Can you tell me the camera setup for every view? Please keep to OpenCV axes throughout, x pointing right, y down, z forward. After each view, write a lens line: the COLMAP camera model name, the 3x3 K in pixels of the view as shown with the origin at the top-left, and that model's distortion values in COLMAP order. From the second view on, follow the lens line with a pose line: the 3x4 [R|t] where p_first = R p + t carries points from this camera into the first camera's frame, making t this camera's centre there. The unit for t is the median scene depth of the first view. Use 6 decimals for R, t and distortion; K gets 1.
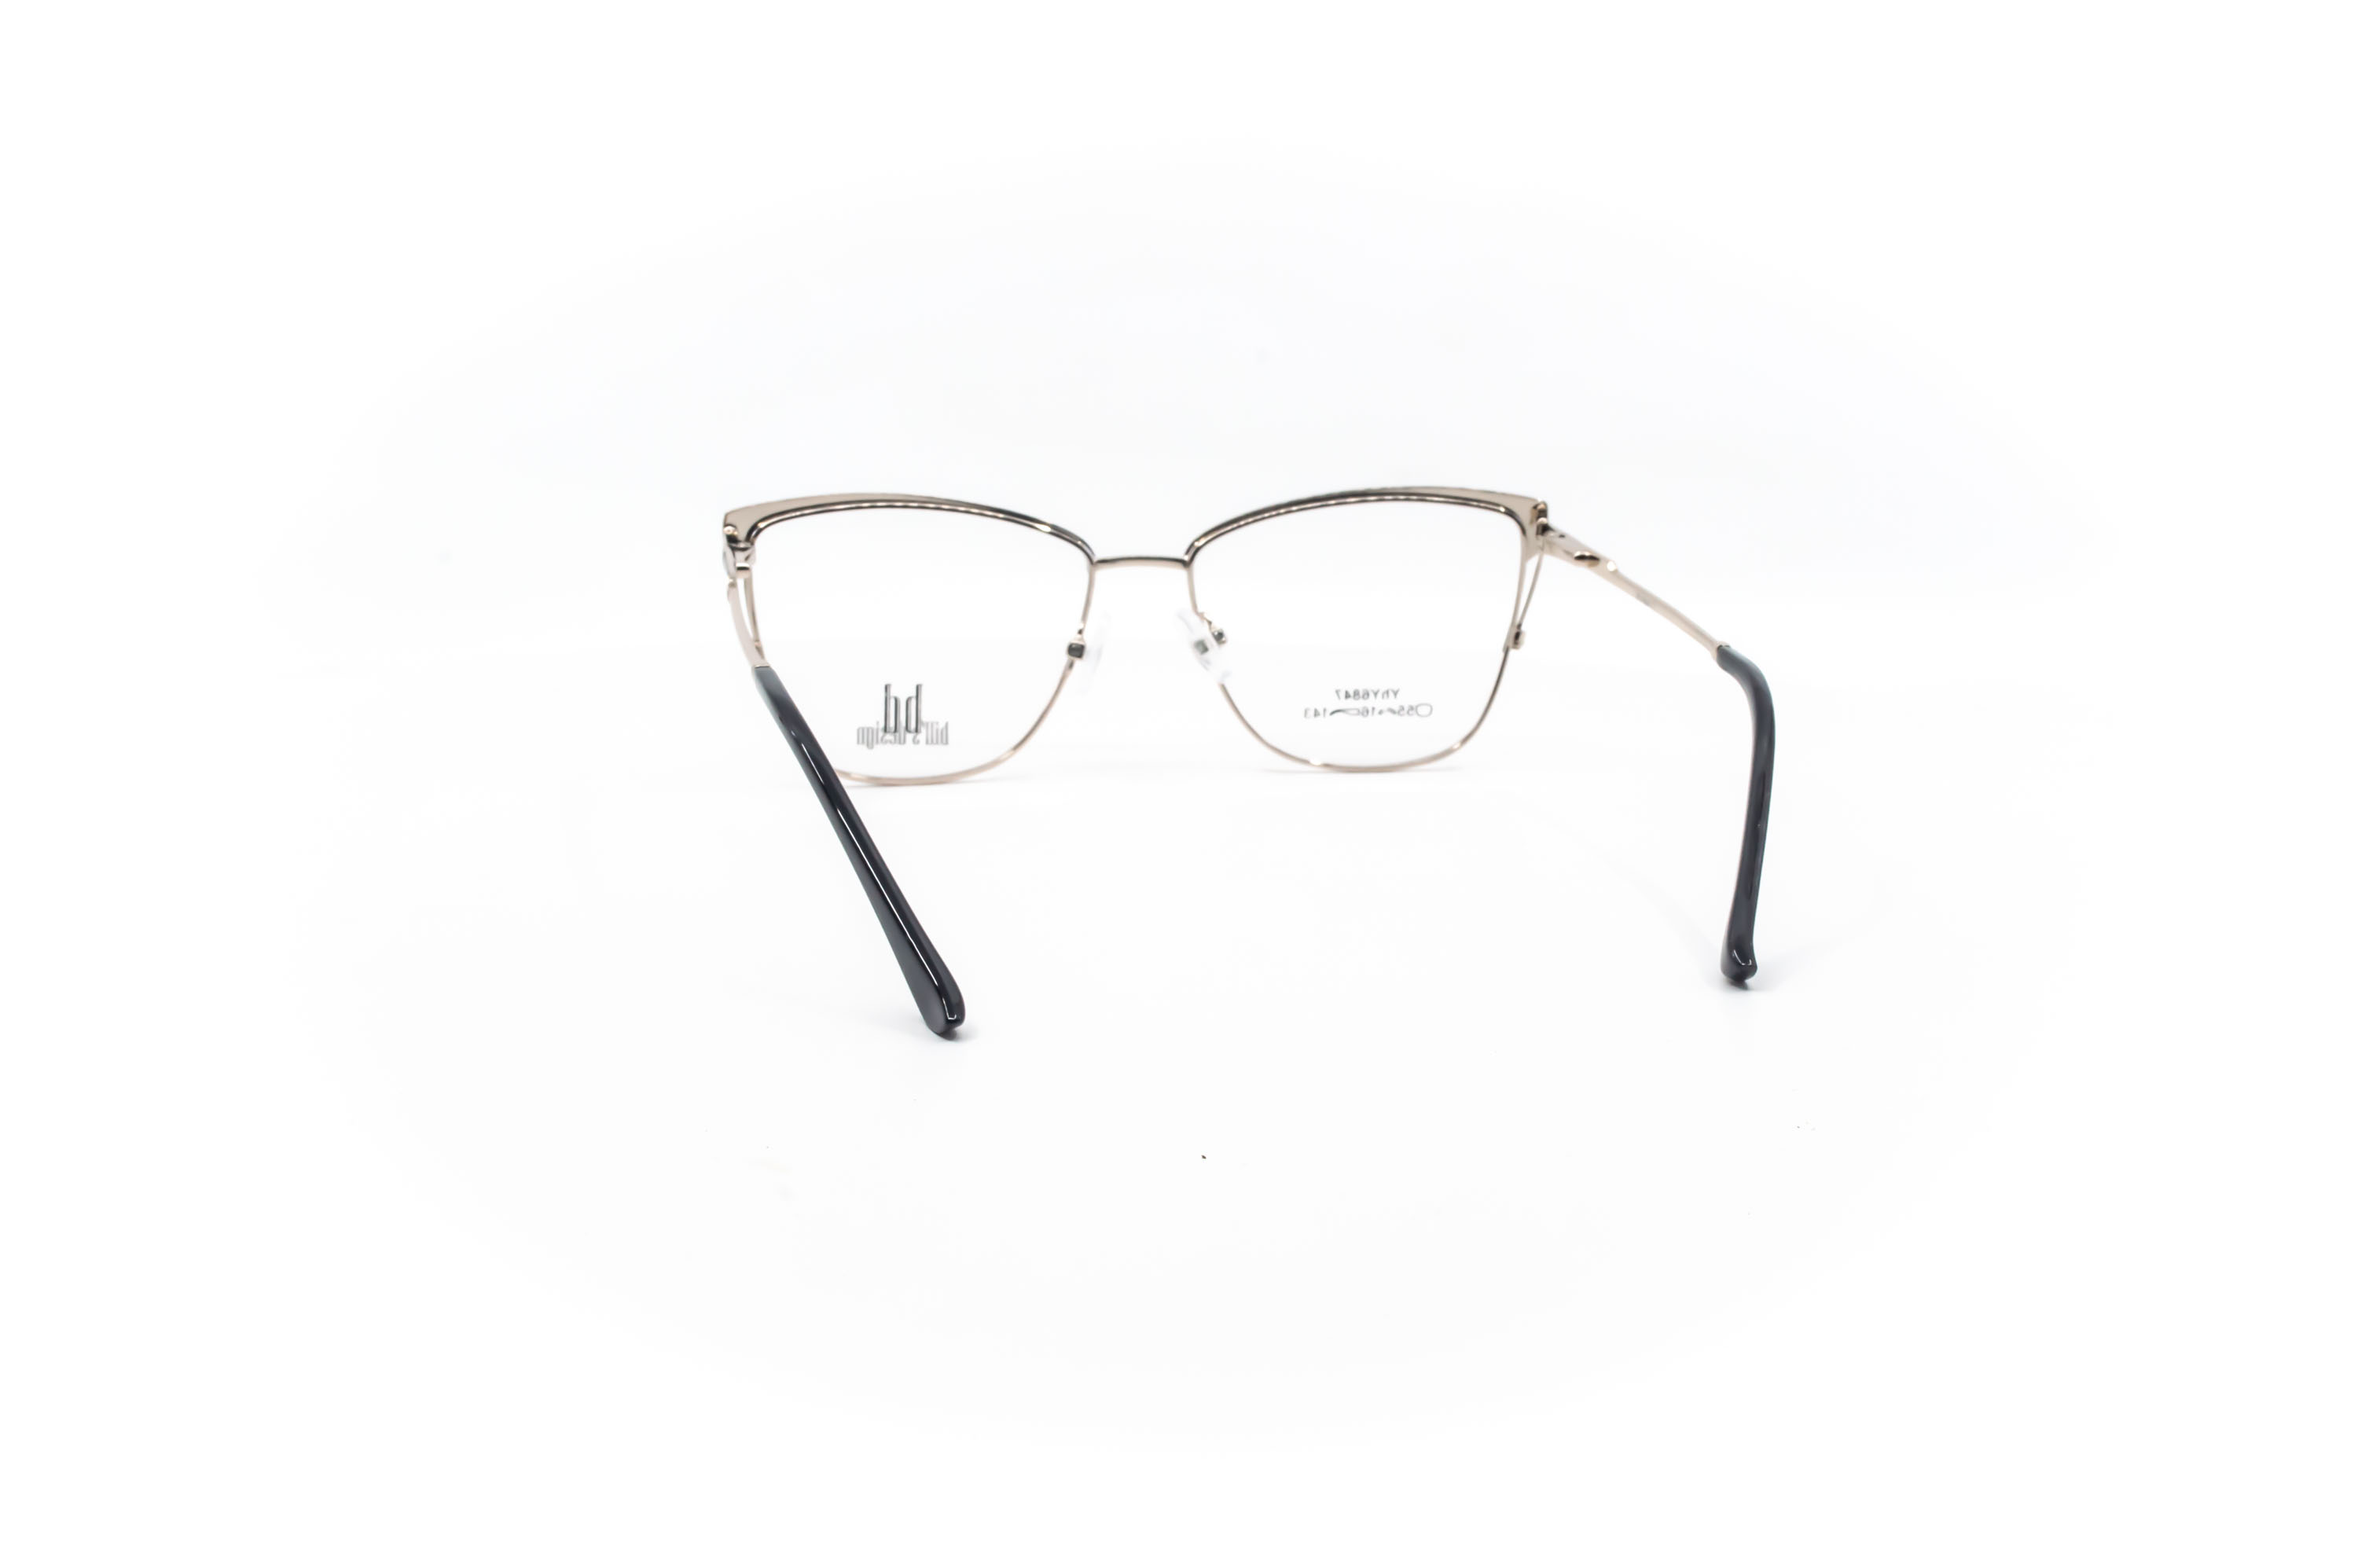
lens RADIAL K [[3134.7, 0, 1166.0], [0, 3134.7, 783.1], [0, 0, 1]] dist [-0.037640, 0.000000]
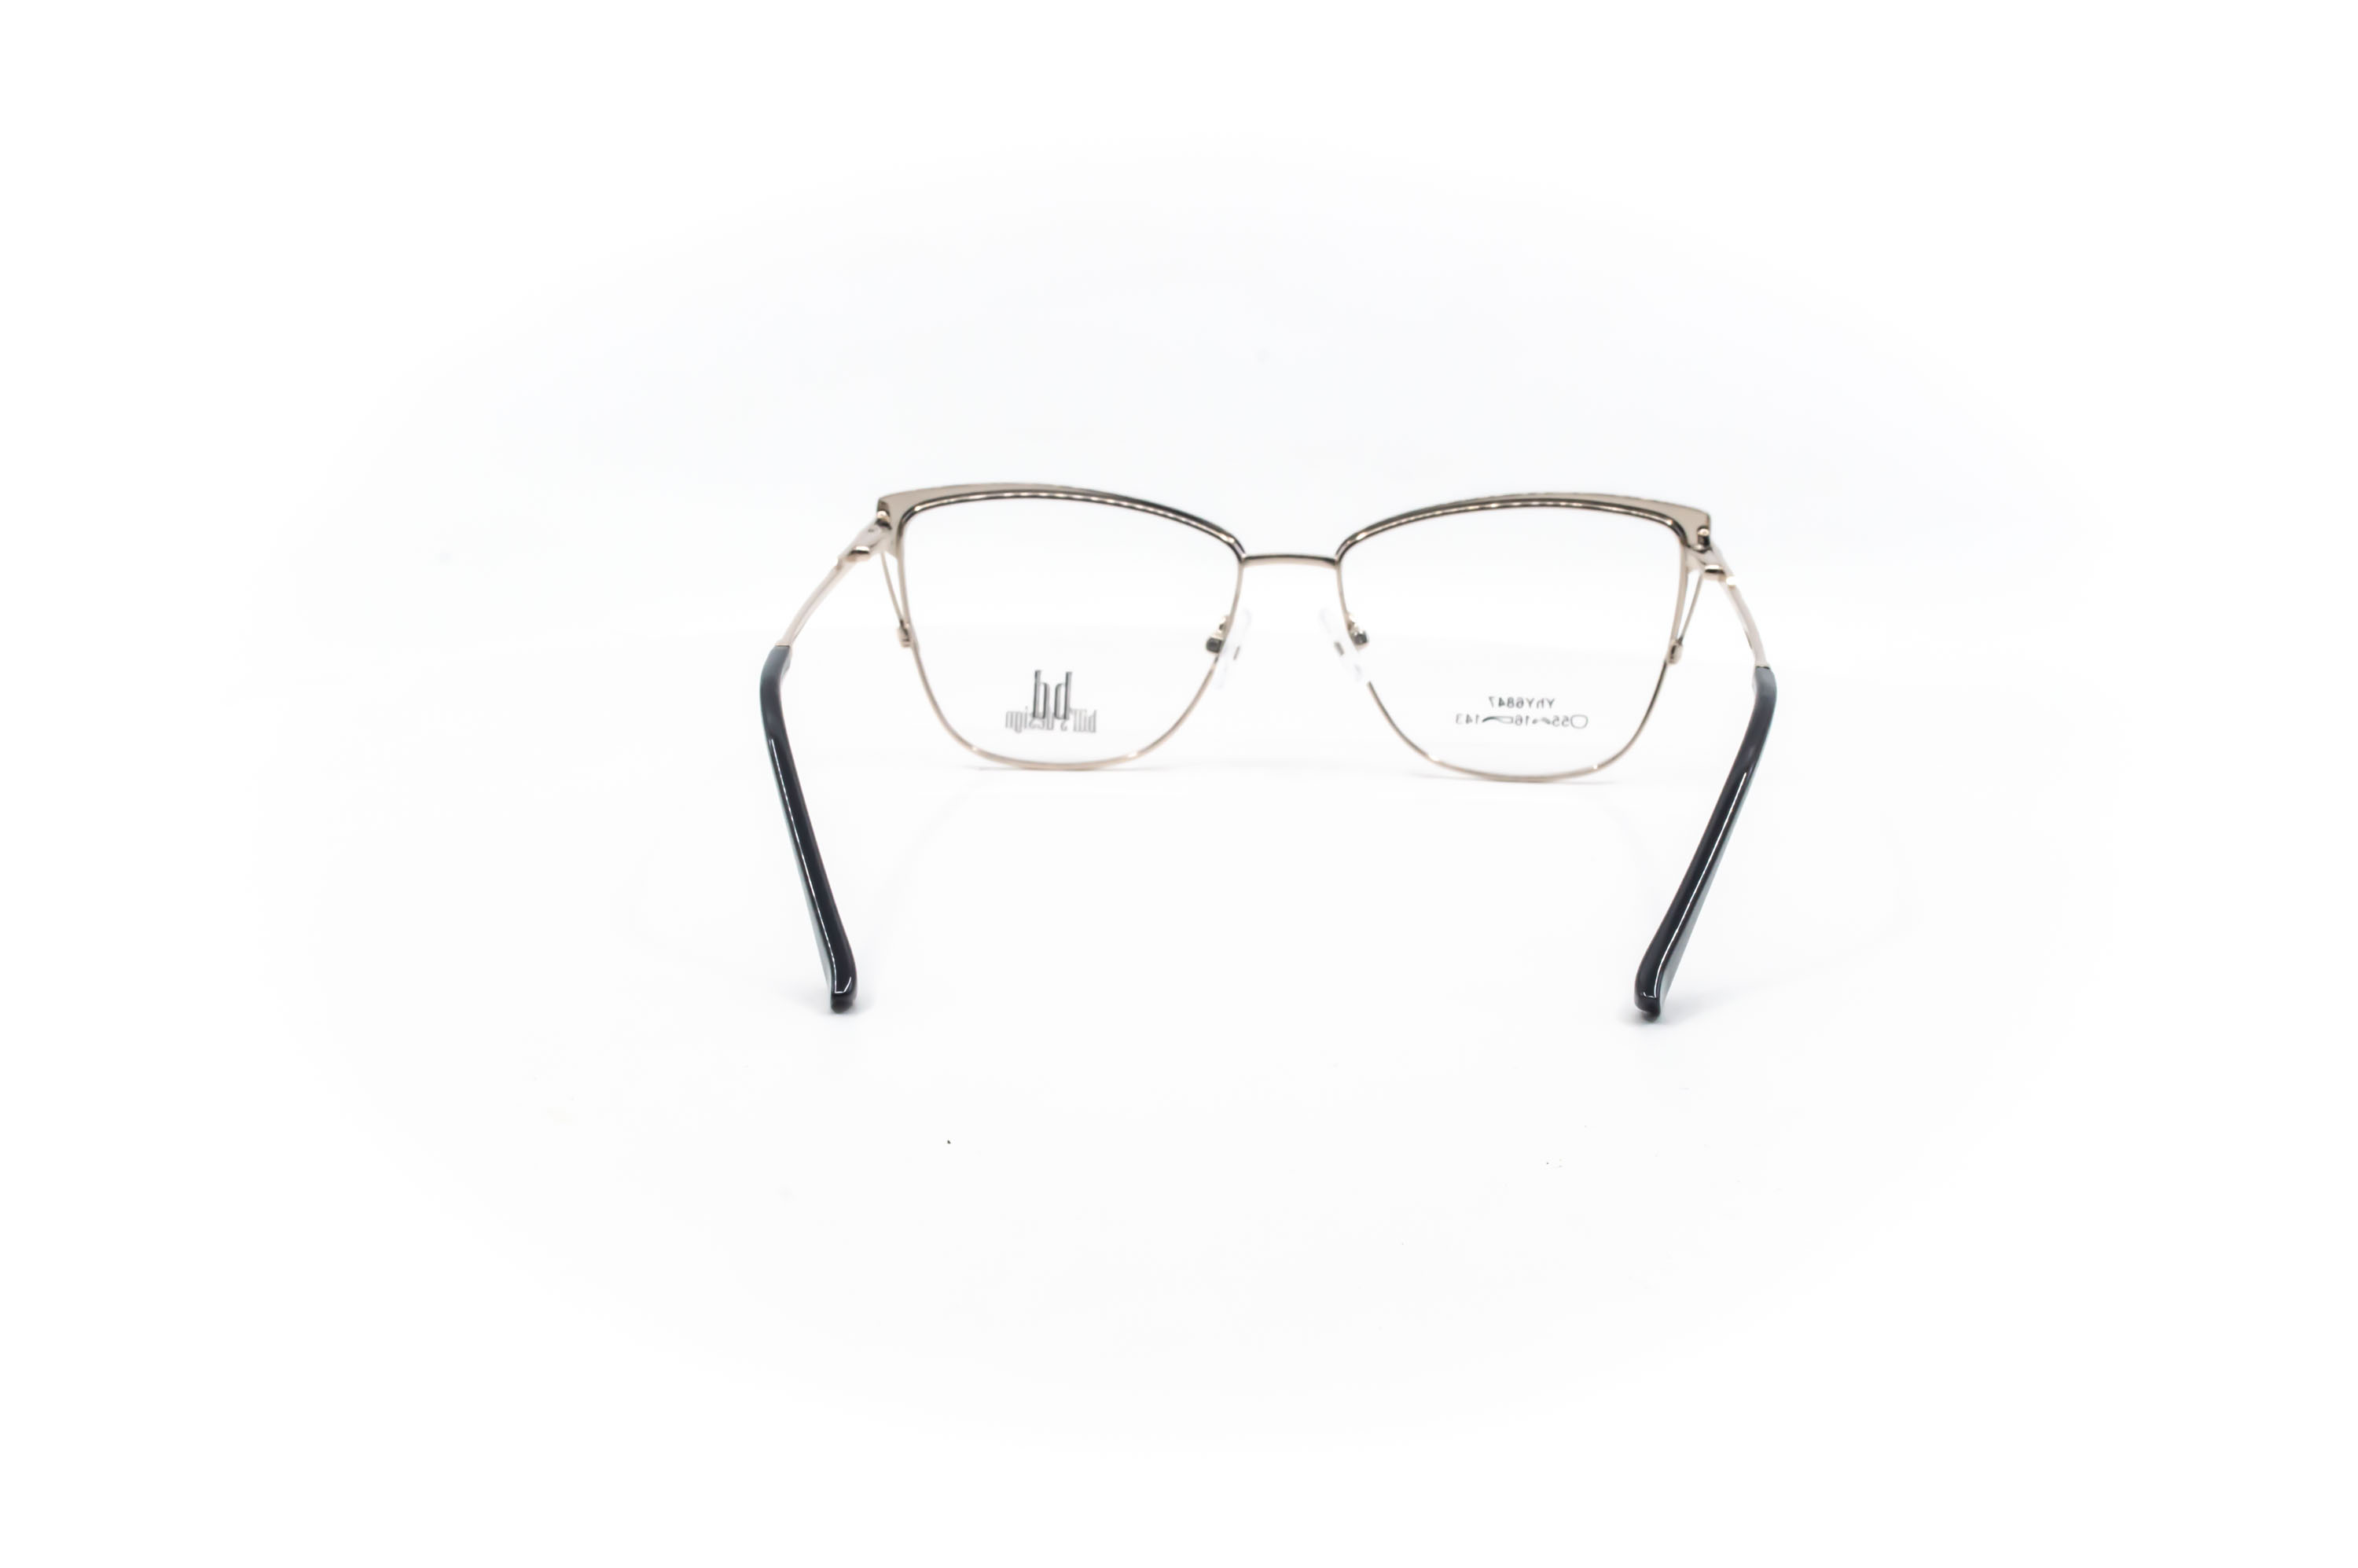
lens RADIAL K [[3134.7, 0, 1172.2], [0, 3134.7, 787.8], [0, 0, 1]] dist [-0.037640, 0.000000]
pose [[0.965995, 0.054230, -0.252810, 0.212942], [-0.052599, 0.998528, 0.013210, -0.009080], [0.253154, 0.000536, 0.967426, 0.022151]]
